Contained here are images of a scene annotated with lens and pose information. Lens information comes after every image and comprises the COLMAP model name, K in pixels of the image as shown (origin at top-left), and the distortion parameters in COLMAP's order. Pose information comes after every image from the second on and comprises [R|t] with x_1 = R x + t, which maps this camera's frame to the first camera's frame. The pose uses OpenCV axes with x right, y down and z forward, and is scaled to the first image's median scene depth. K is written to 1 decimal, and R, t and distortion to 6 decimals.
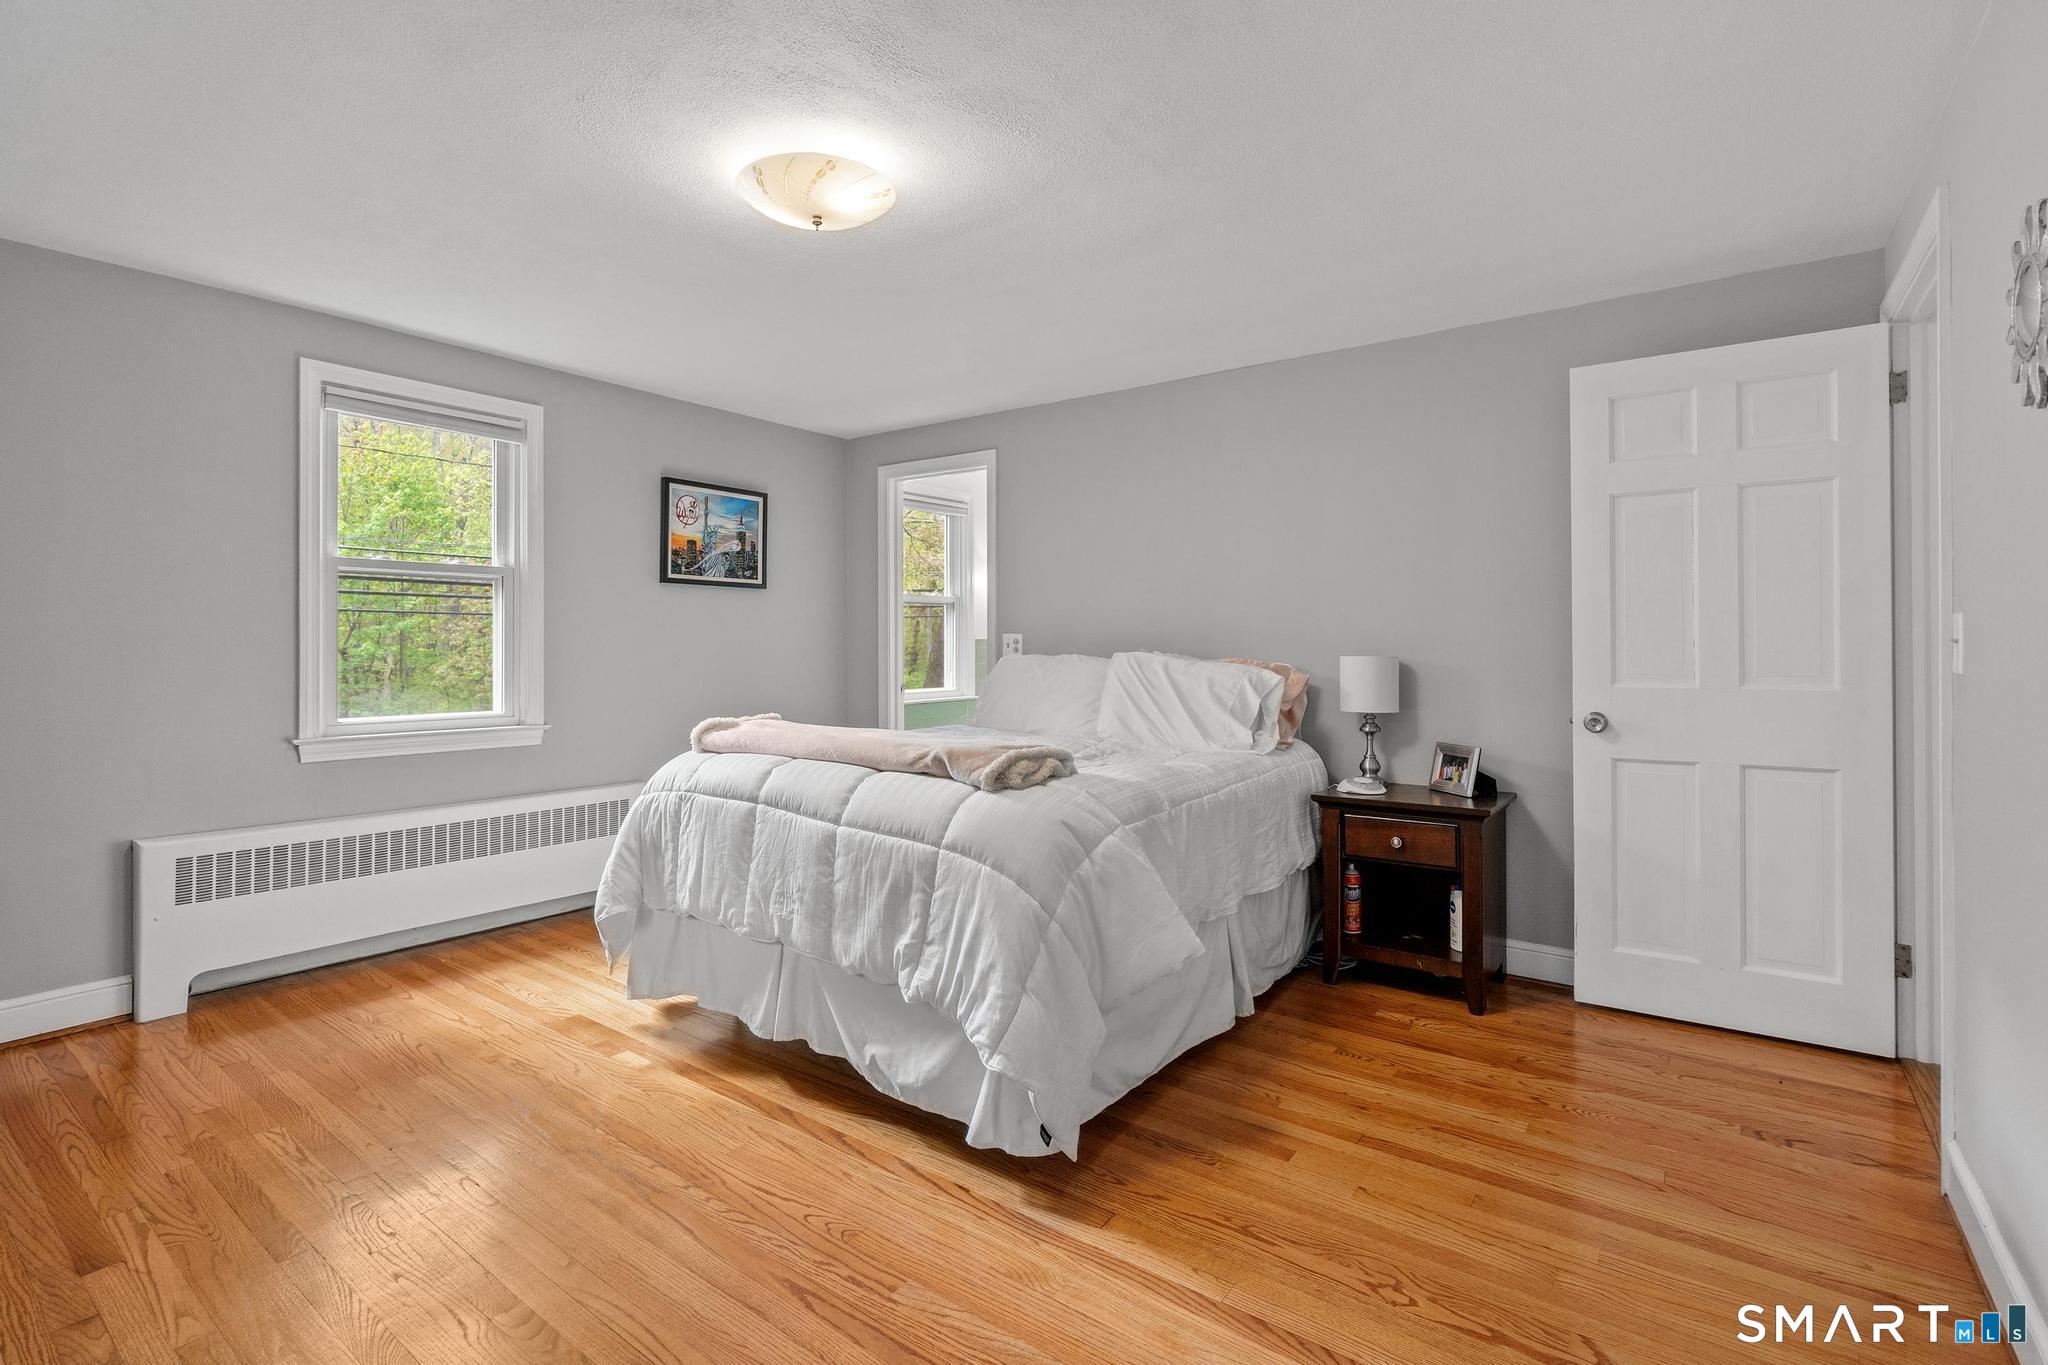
lens RADIAL K [[933.3, 0, 991.1], [0, 933.3, 642.2], [0, 0, 1]] dist [-0.002677, -0.000768]
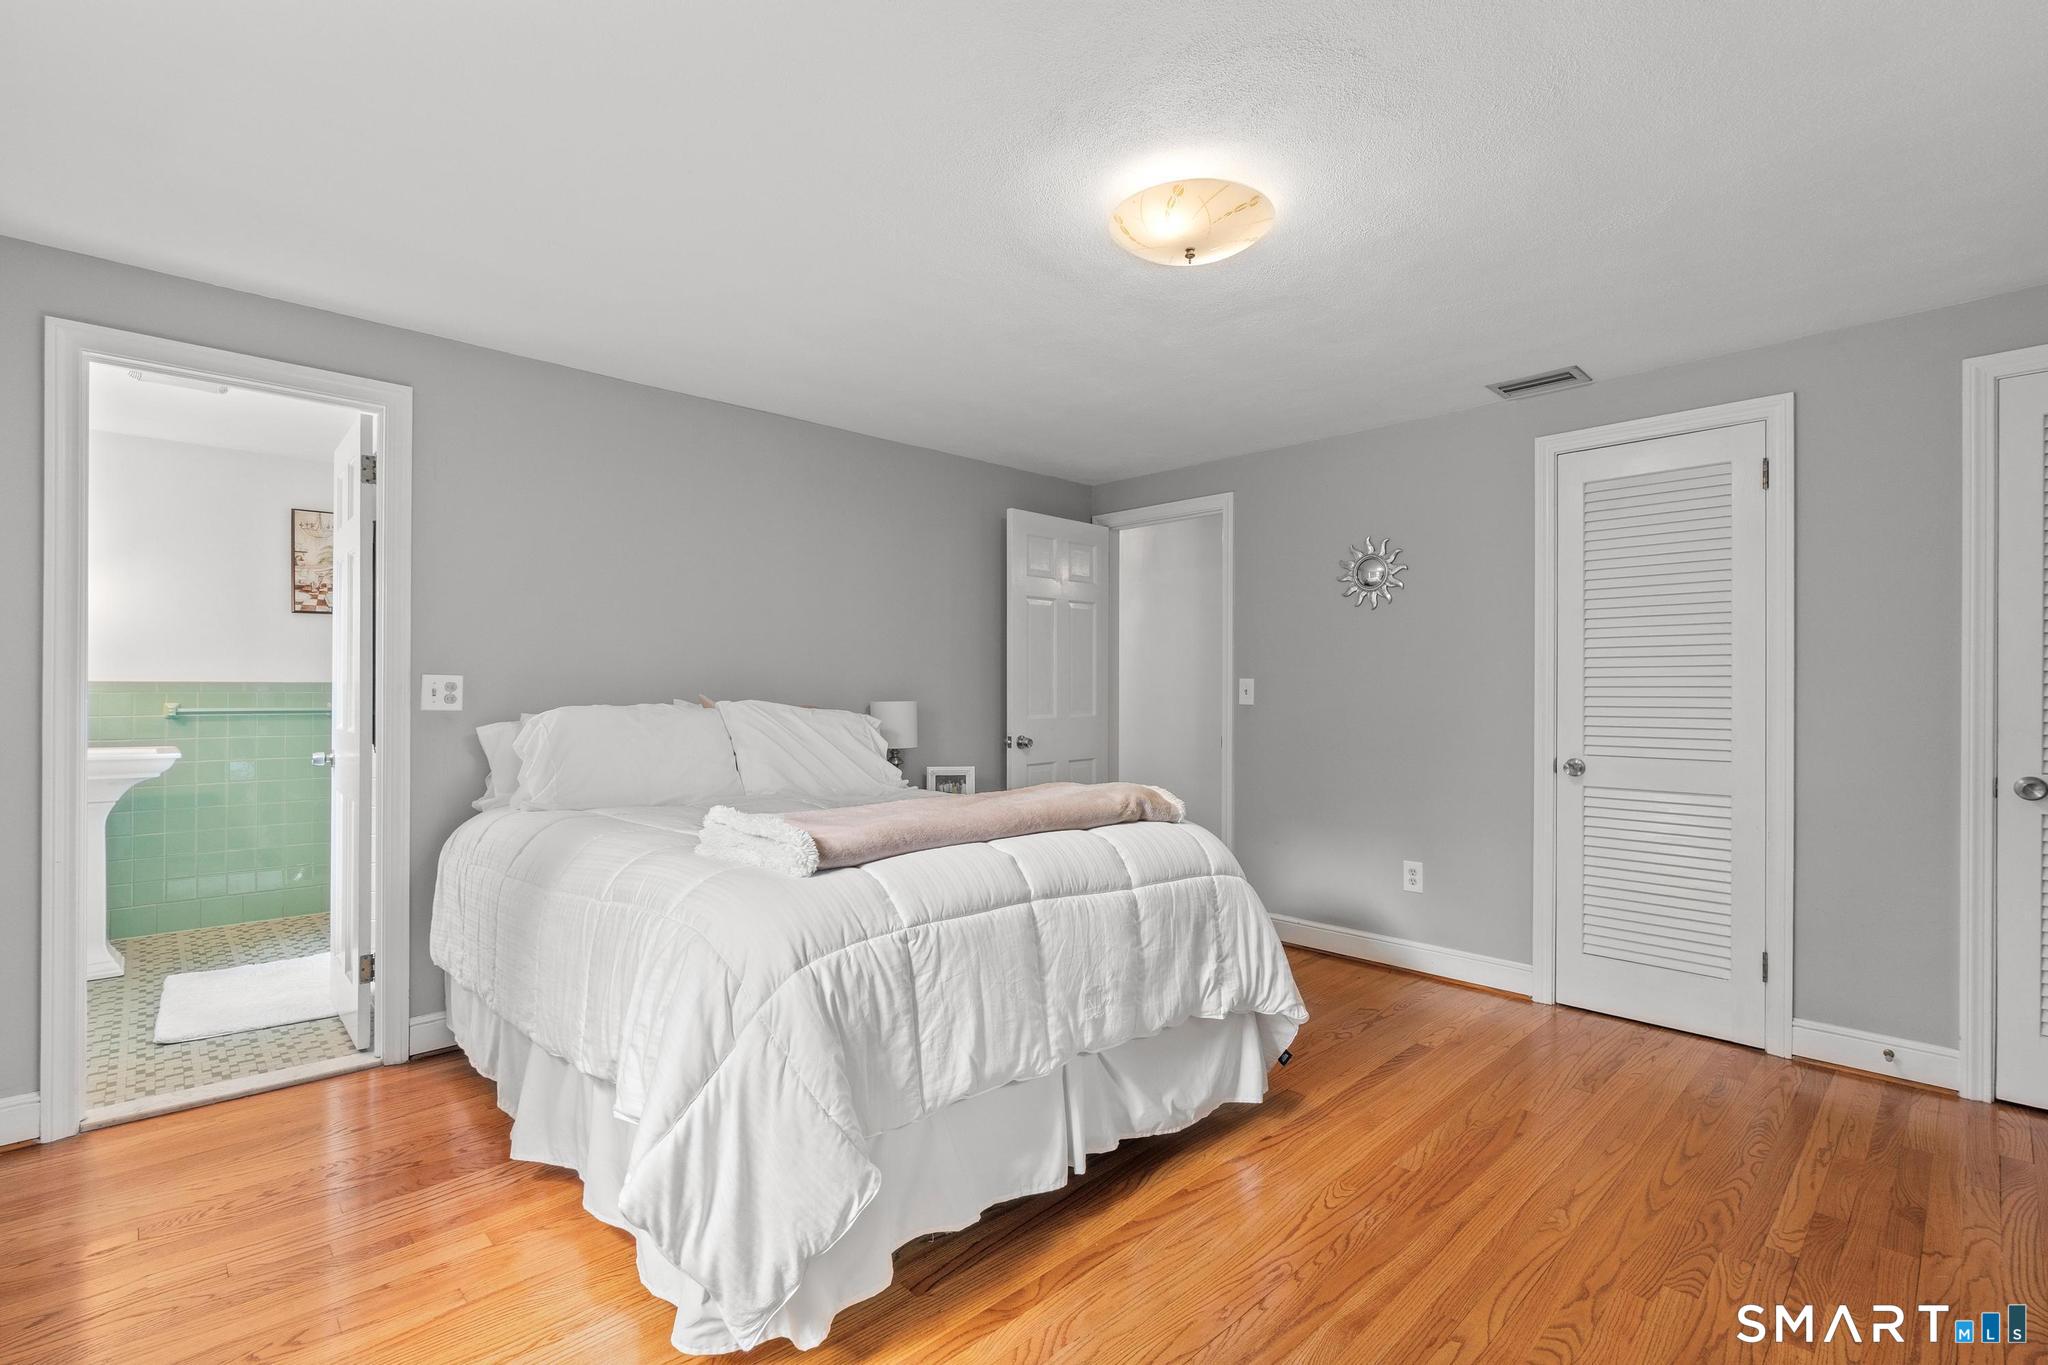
lens RADIAL K [[933.3, 0, 1005.0], [0, 933.3, 686.9], [0, 0, 1]] dist [-0.002677, -0.000768]
pose [[0.162646, 0.003341, 0.986679, -0.798690], [-0.006670, 0.999975, -0.002287, -0.002333], [-0.986662, -0.006209, 0.162664, 0.703450]]
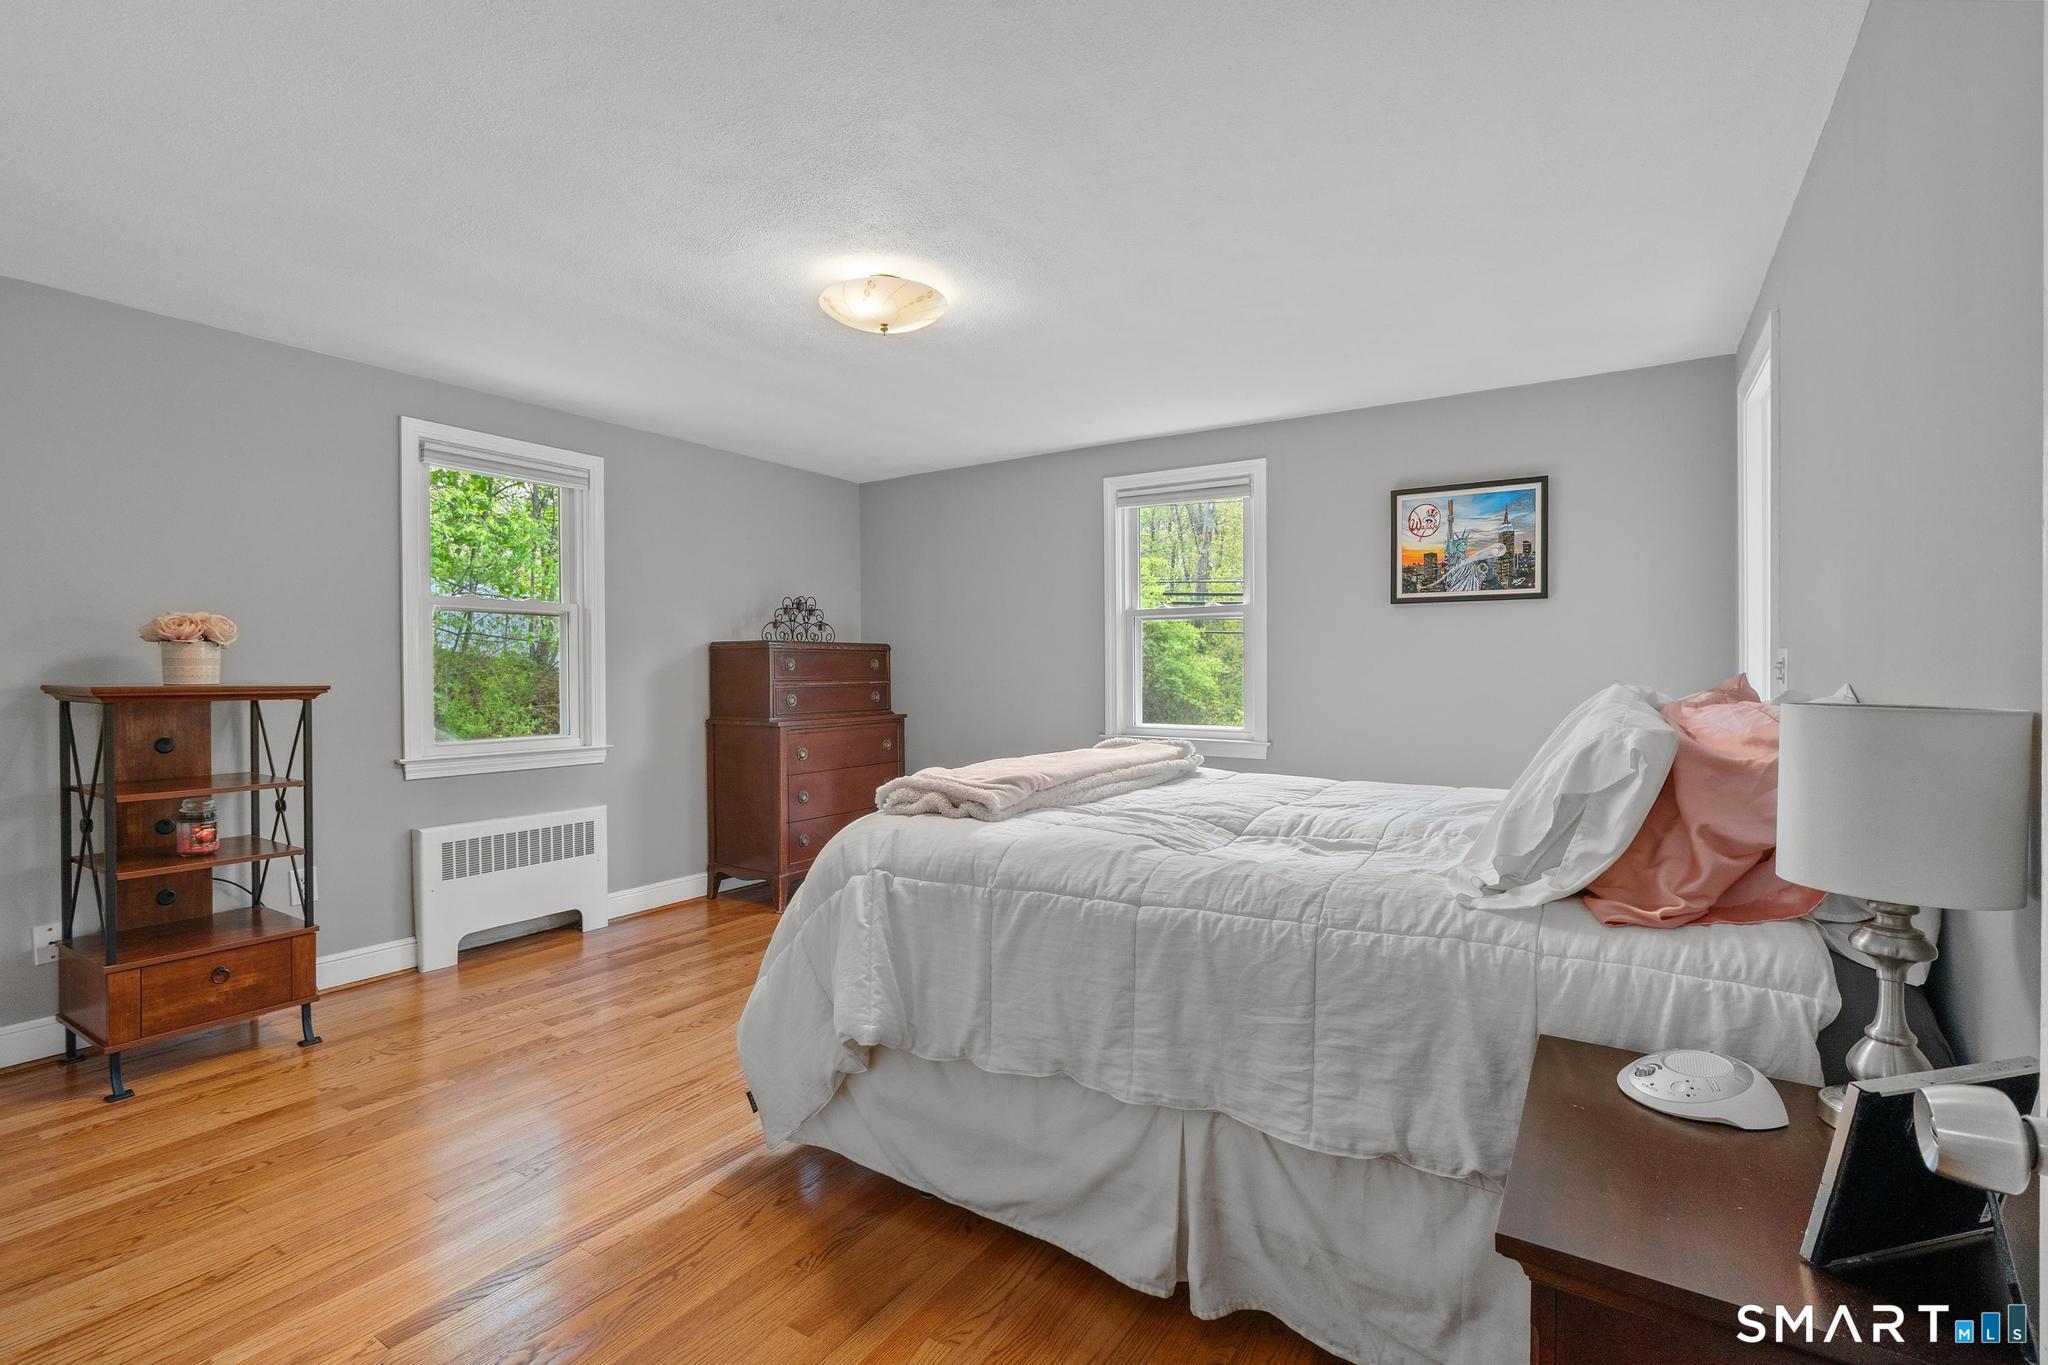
lens RADIAL K [[933.3, 0, 1035.0], [0, 933.3, 677.9], [0, 0, 1]] dist [-0.002677, -0.000768]
pose [[0.089511, 0.006615, -0.995964, 0.725532], [0.003686, 0.999969, 0.006973, 0.002897], [0.995979, -0.004296, 0.089484, 0.740365]]
